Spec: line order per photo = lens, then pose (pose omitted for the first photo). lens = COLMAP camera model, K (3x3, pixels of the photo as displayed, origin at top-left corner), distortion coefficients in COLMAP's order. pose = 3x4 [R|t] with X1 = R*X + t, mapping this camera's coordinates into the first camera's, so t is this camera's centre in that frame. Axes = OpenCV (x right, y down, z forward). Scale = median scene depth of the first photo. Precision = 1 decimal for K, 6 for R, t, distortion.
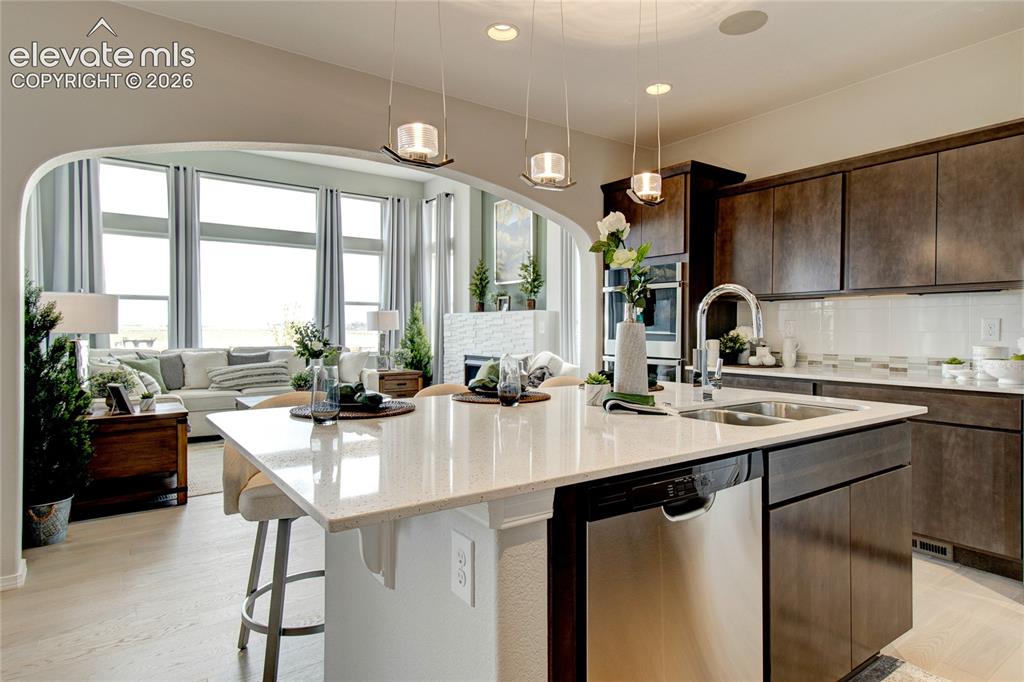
lens RADIAL K [[569.5, 0, 514.5], [0, 569.5, 335.2], [0, 0, 1]] dist [0.023895, -0.000655]
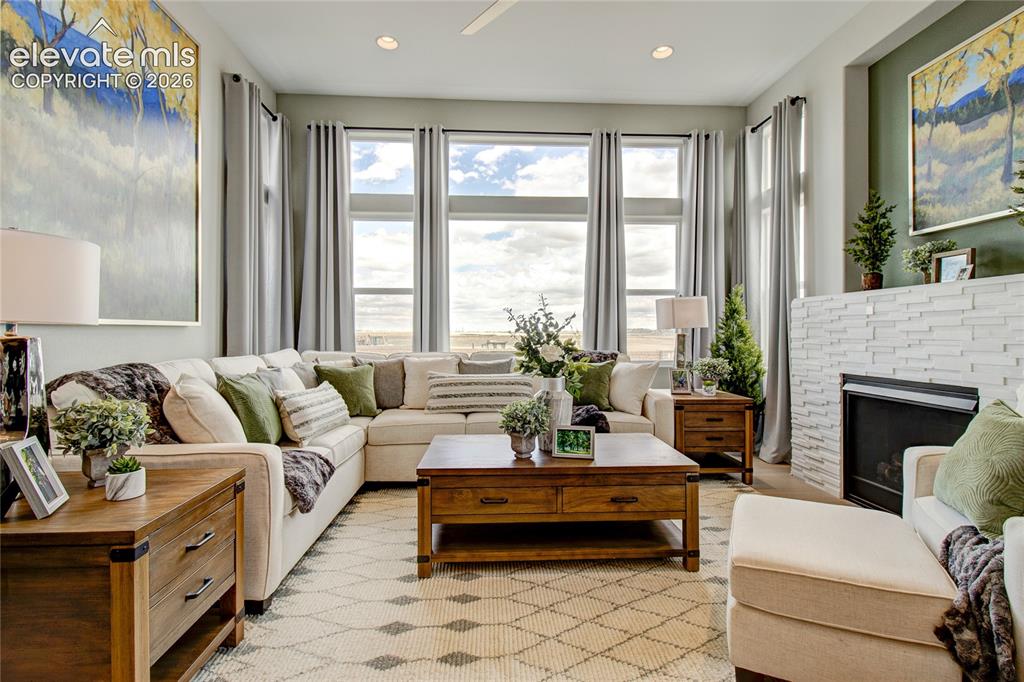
lens RADIAL K [[481.2, 0, 513.2], [0, 481.2, 333.3], [0, 0, 1]] dist [0.027046, -0.020645]
pose [[0.842632, -0.003734, -0.538478, -0.099197], [-0.003567, 0.999915, -0.012515, 0.004260], [0.538479, 0.012466, 0.842547, 0.446854]]
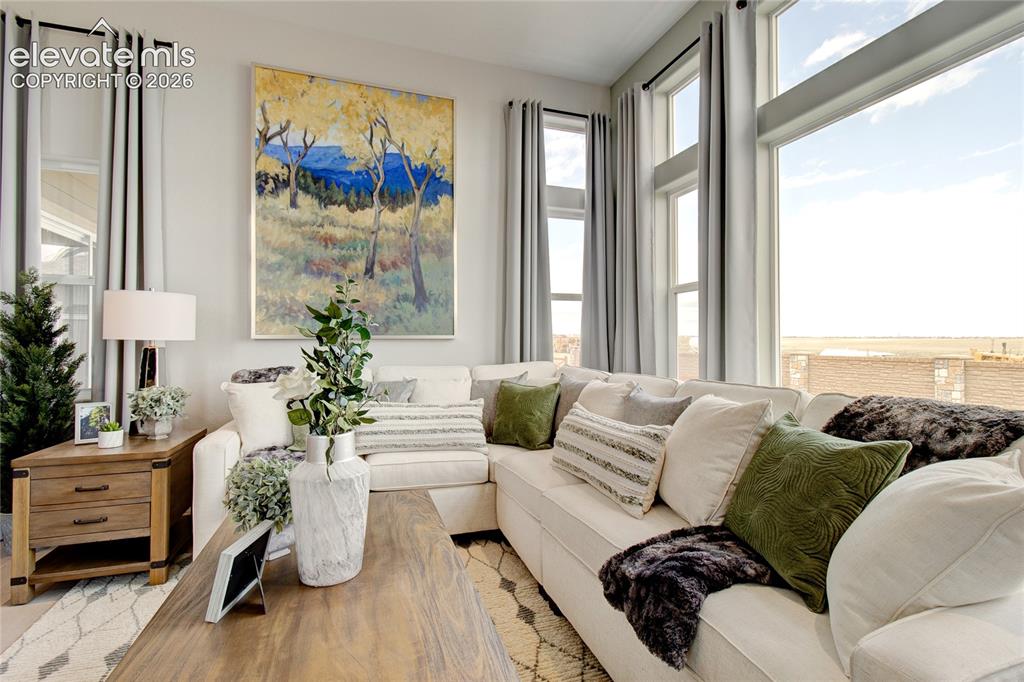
lens RADIAL K [[481.2, 0, 513.2], [0, 481.2, 333.3], [0, 0, 1]] dist [0.027046, -0.020645]
pose [[-0.286884, -0.020887, -0.957738, -0.106233], [-0.008998, 0.999777, -0.019109, -0.002537], [0.957923, 0.003136, -0.287008, 0.863153]]
